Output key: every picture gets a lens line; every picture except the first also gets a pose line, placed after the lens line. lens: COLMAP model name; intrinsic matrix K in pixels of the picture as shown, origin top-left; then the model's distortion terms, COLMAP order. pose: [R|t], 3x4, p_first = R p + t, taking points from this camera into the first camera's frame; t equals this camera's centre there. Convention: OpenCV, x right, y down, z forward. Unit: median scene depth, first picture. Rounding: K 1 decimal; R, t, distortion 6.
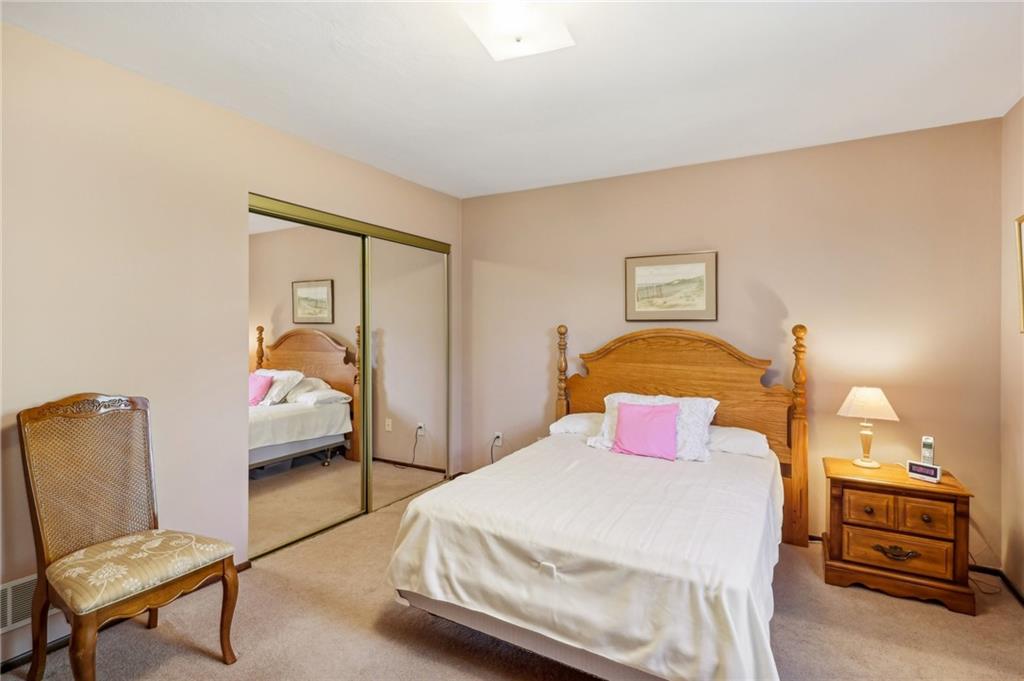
lens RADIAL K [[502.7, 0, 508.5], [0, 502.7, 338.8], [0, 0, 1]] dist [0.002175, -0.000053]
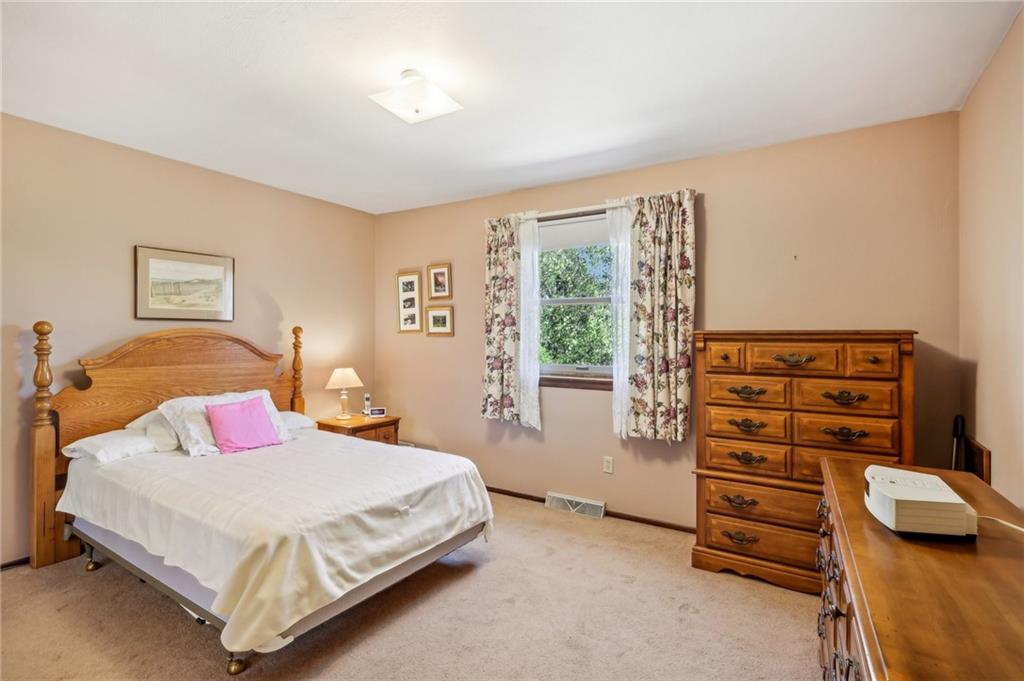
lens RADIAL K [[502.7, 0, 508.6], [0, 502.7, 335.0], [0, 0, 1]] dist [0.002175, -0.000053]
pose [[0.039332, -0.006344, 0.999206, -0.723710], [0.007438, 0.999954, 0.006056, -0.009255], [-0.999199, 0.007194, 0.039377, 0.390875]]
